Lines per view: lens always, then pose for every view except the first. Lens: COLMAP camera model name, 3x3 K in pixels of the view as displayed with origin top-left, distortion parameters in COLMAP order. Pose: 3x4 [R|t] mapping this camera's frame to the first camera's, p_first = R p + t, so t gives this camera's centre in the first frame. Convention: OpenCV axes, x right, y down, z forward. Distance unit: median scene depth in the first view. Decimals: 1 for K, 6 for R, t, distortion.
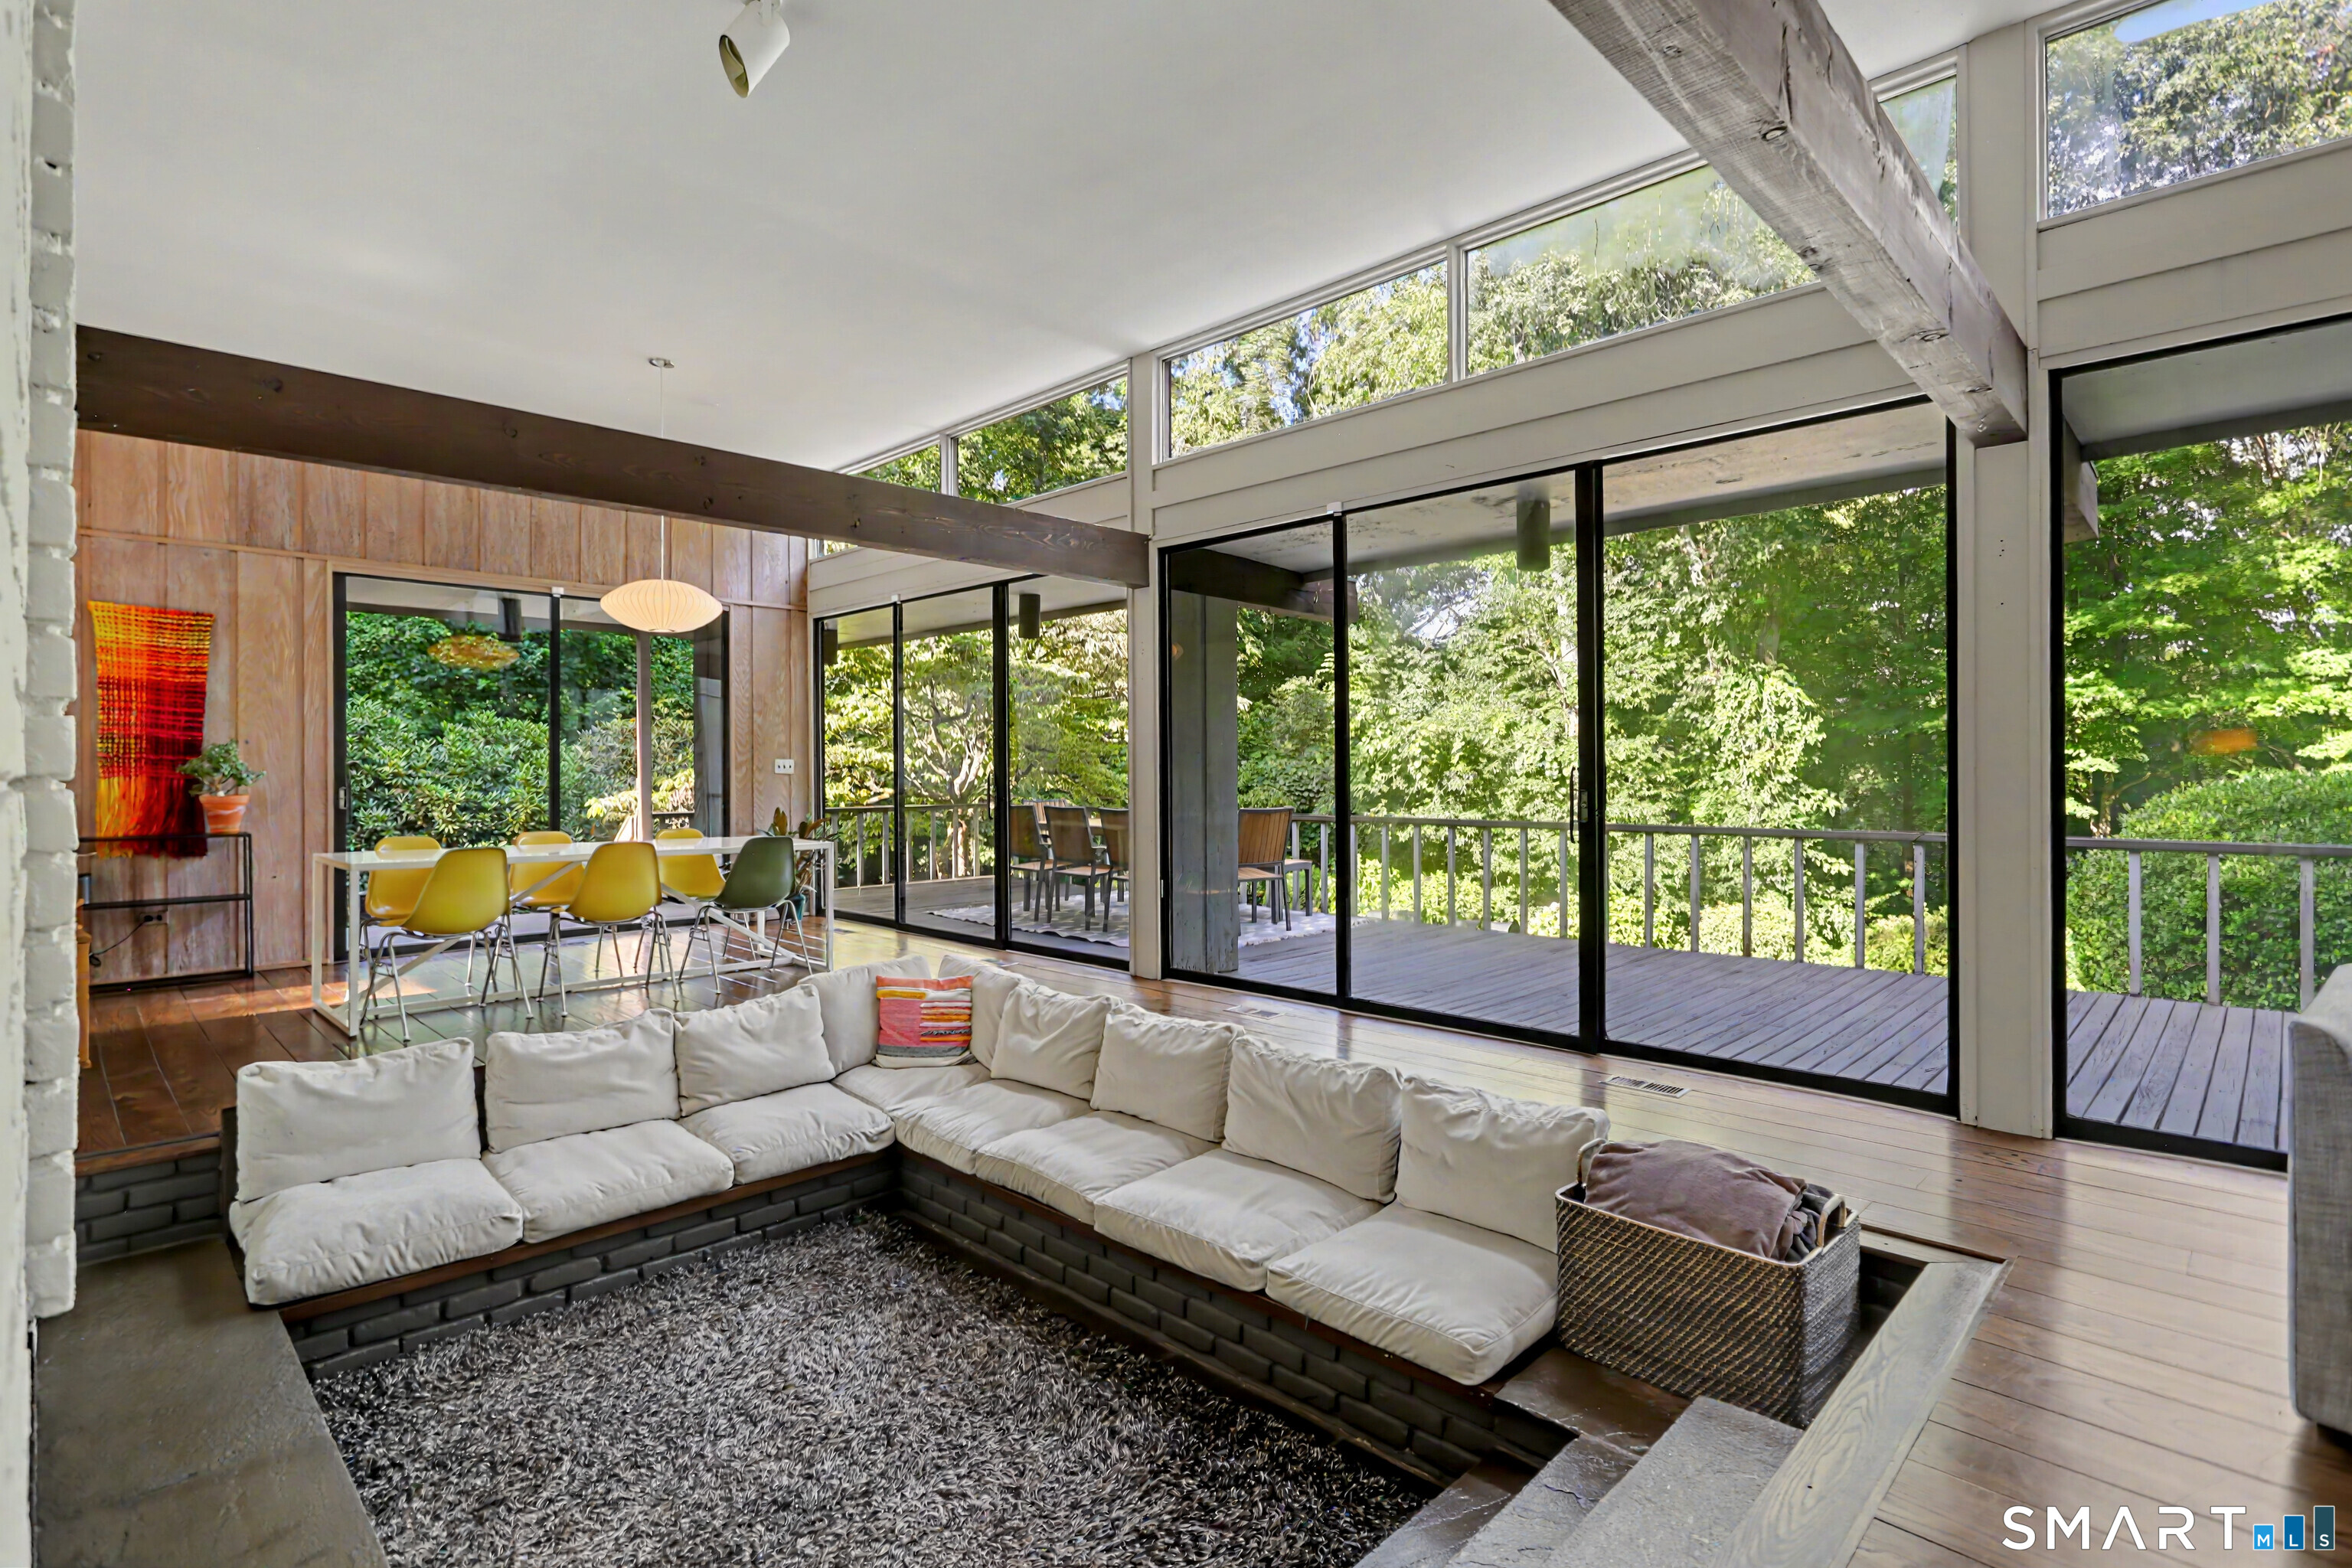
lens RADIAL K [[1133.4, 0, 1173.1], [0, 1133.4, 763.0], [0, 0, 1]] dist [-0.005652, 0.000411]
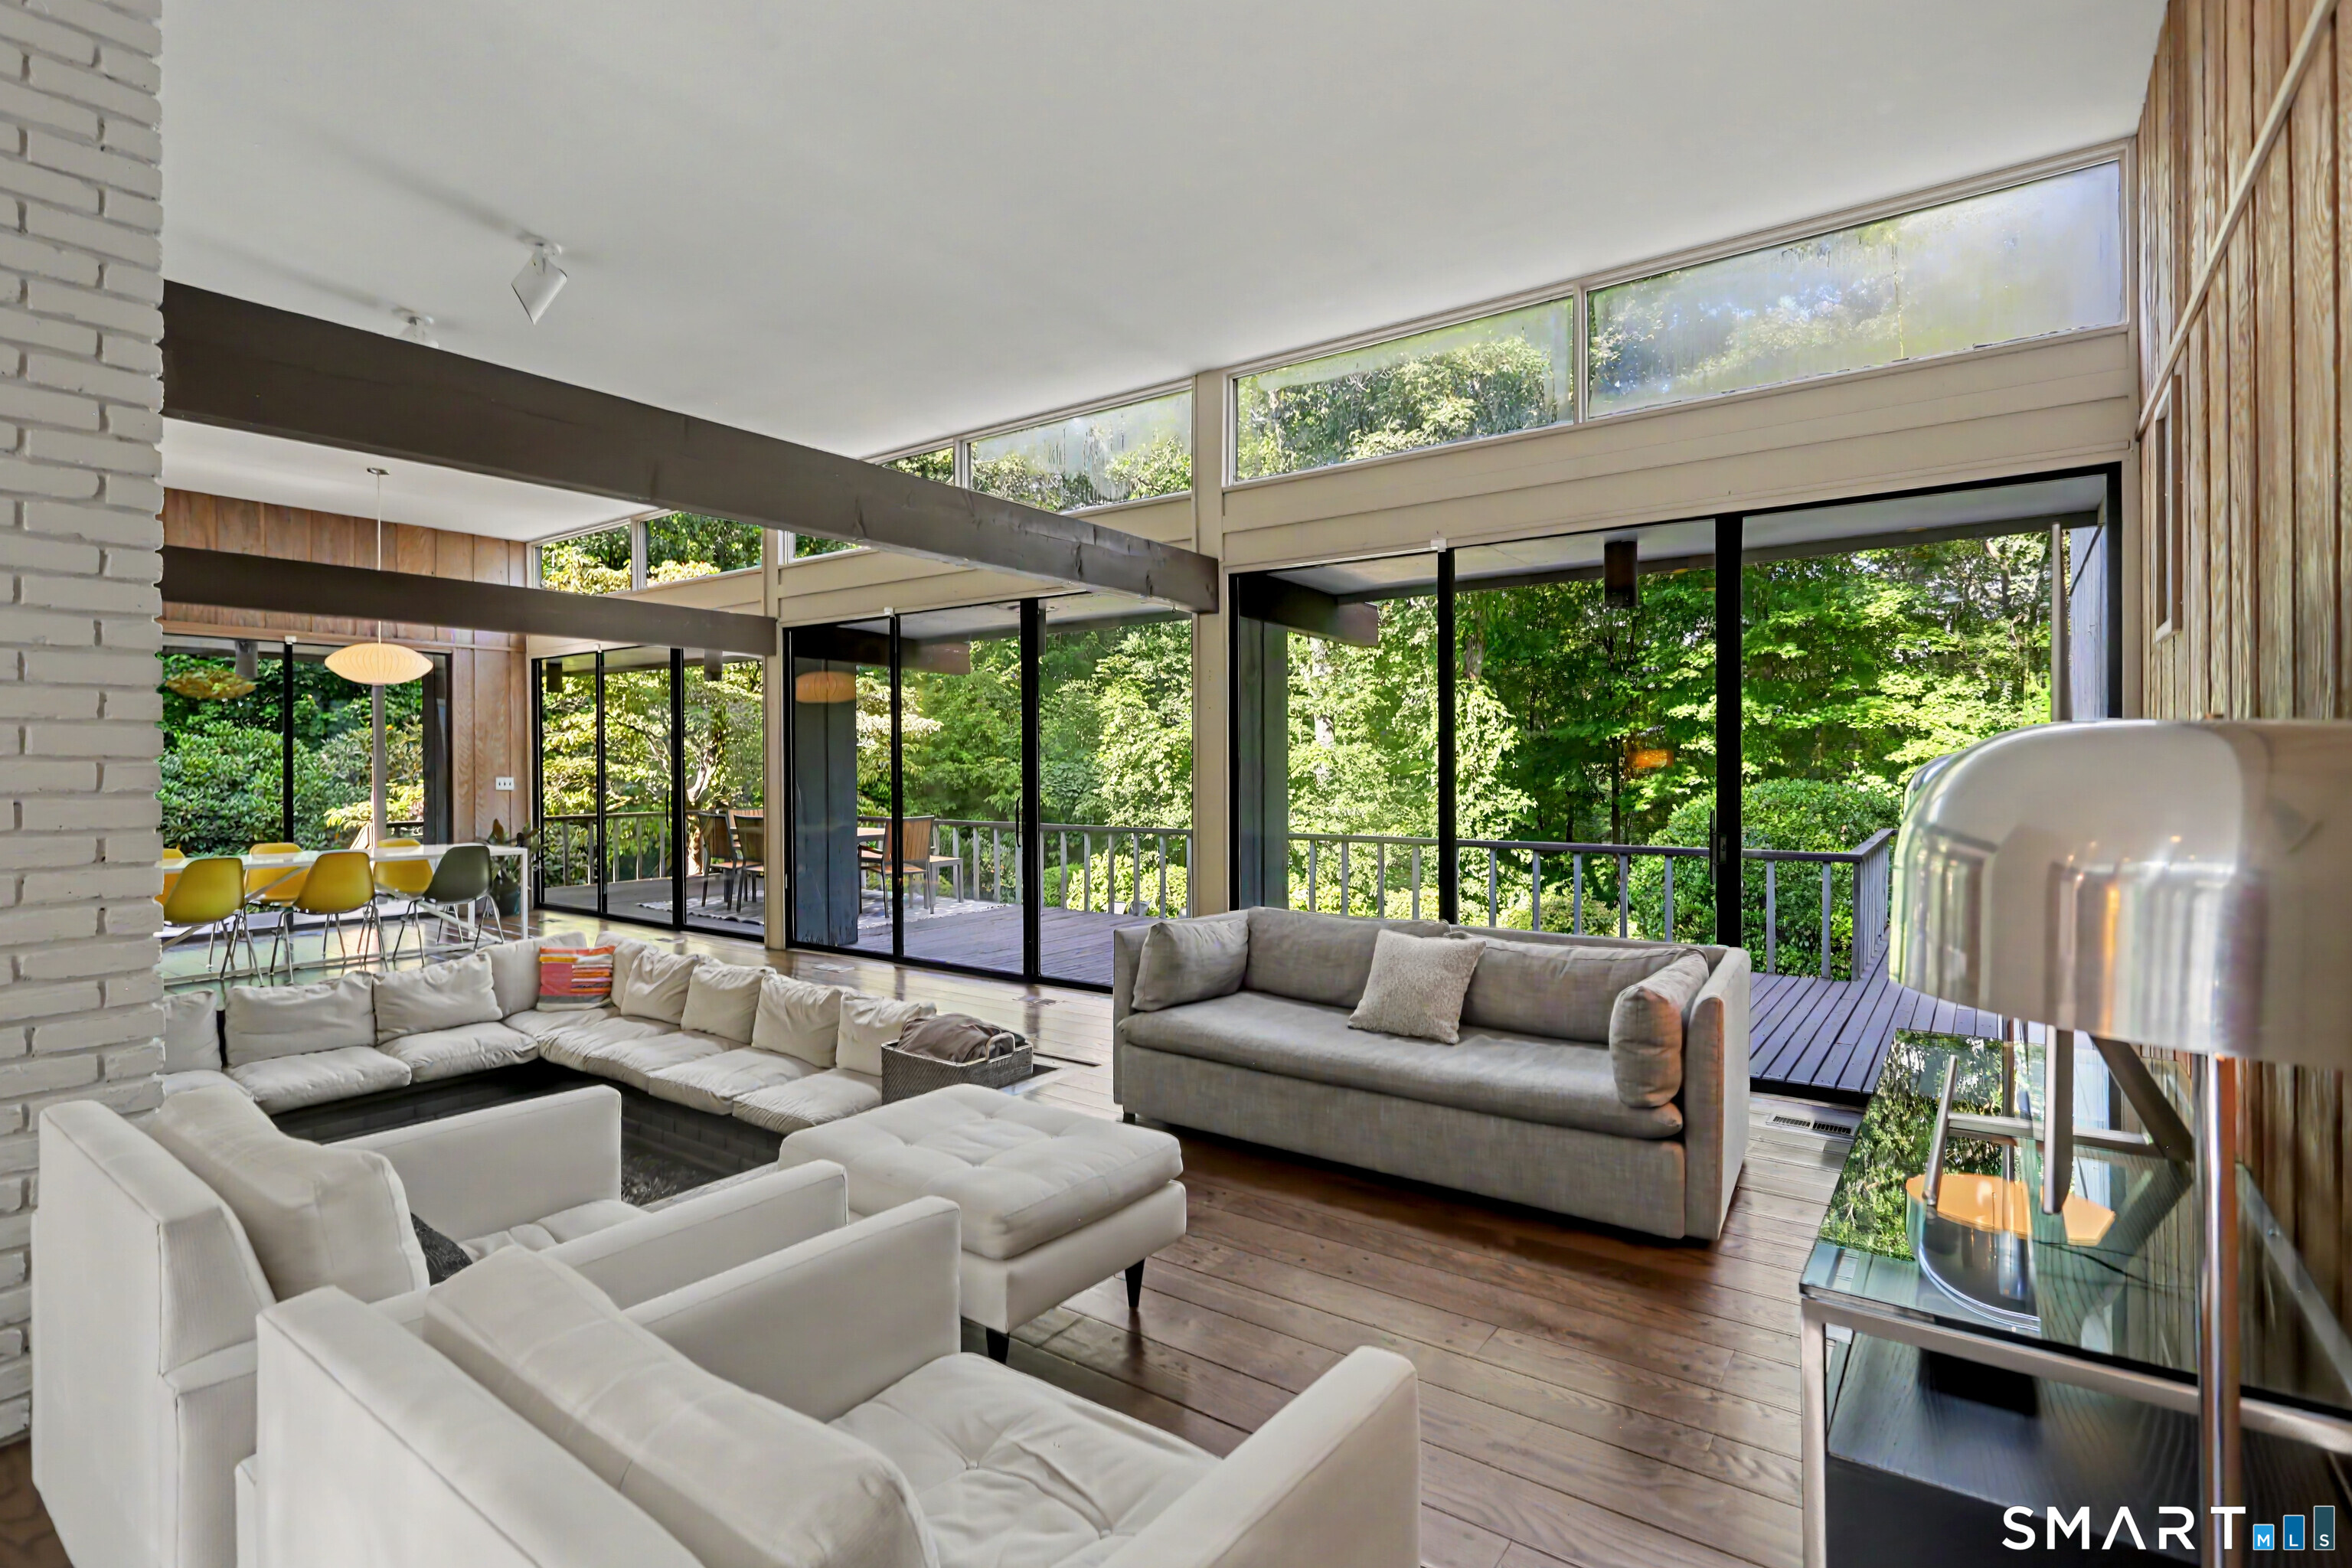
lens RADIAL K [[1133.4, 0, 1173.1], [0, 1133.4, 763.0], [0, 0, 1]] dist [-0.005652, 0.000411]
pose [[0.988106, 0.001166, 0.153770, 0.235546], [-0.001823, 0.999990, 0.004131, -0.035260], [-0.153764, -0.004362, 0.988098, -0.392313]]
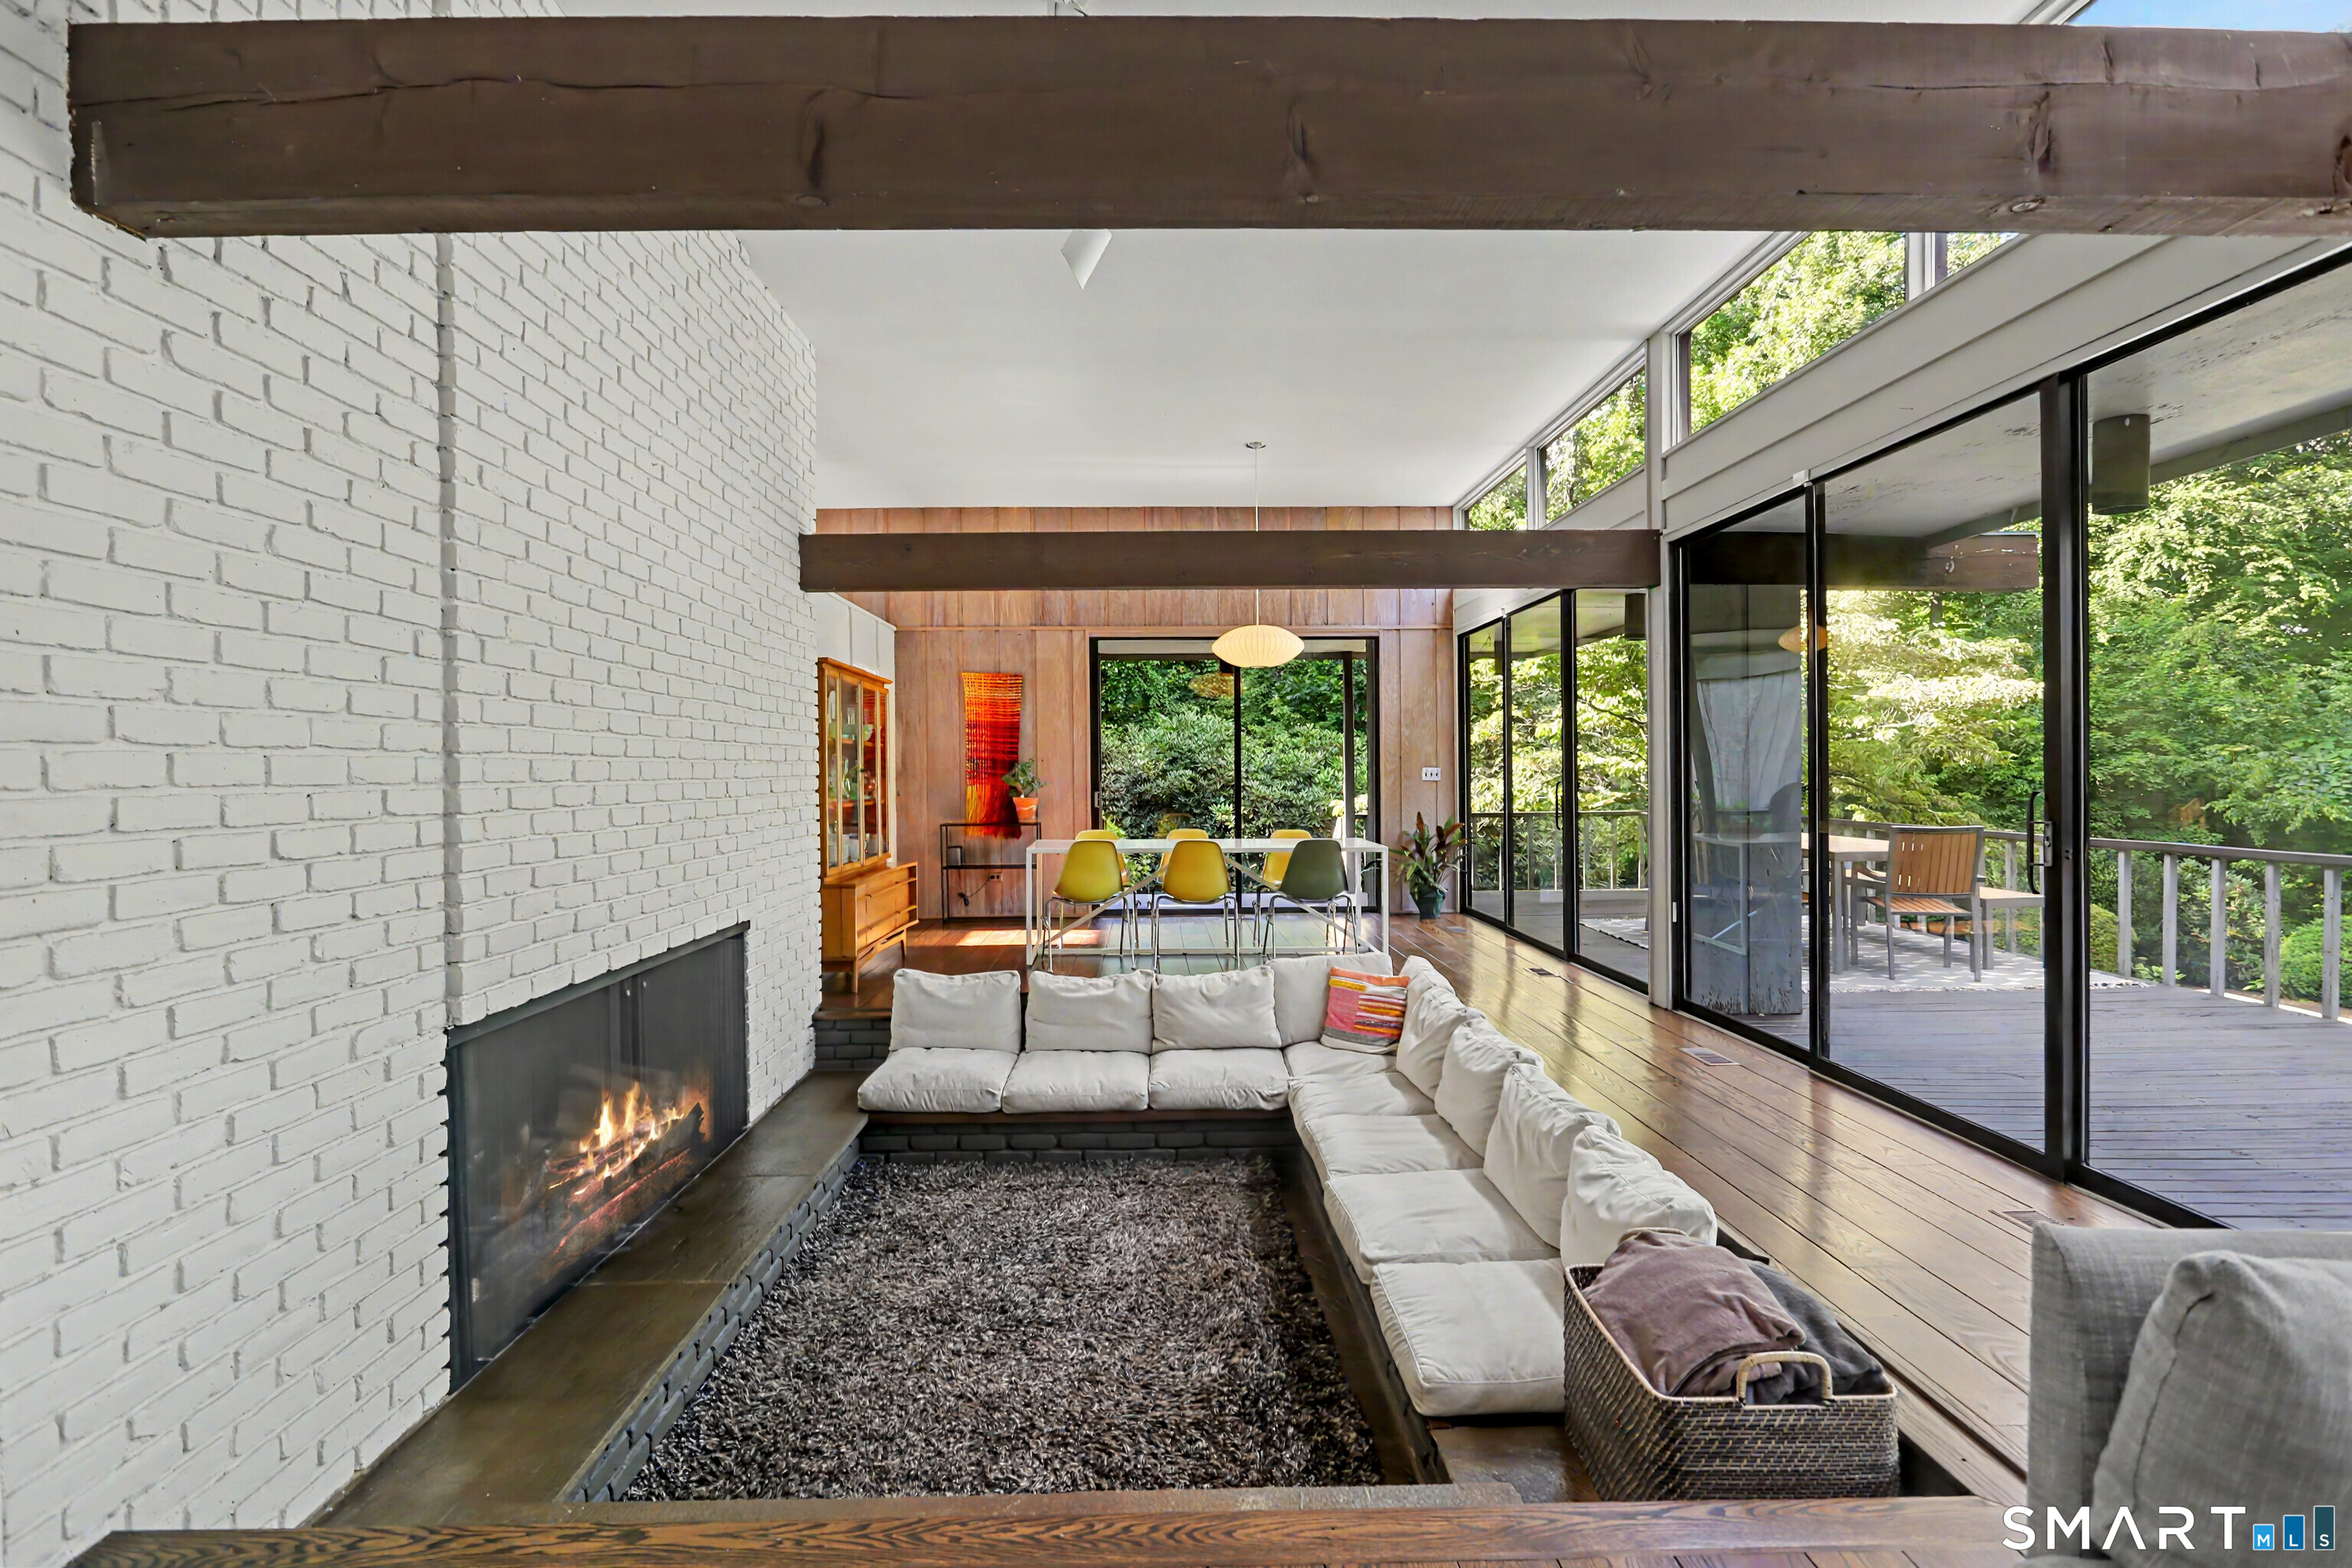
lens RADIAL K [[1145.0, 0, 1167.4], [0, 1145.0, 786.5], [0, 0, 1]] dist [-0.000093, -0.000485]
pose [[0.719353, 0.007922, -0.694599, 0.340334], [0.009740, 0.999722, 0.021489, -0.015965], [0.694576, -0.022223, 0.719076, 0.047938]]
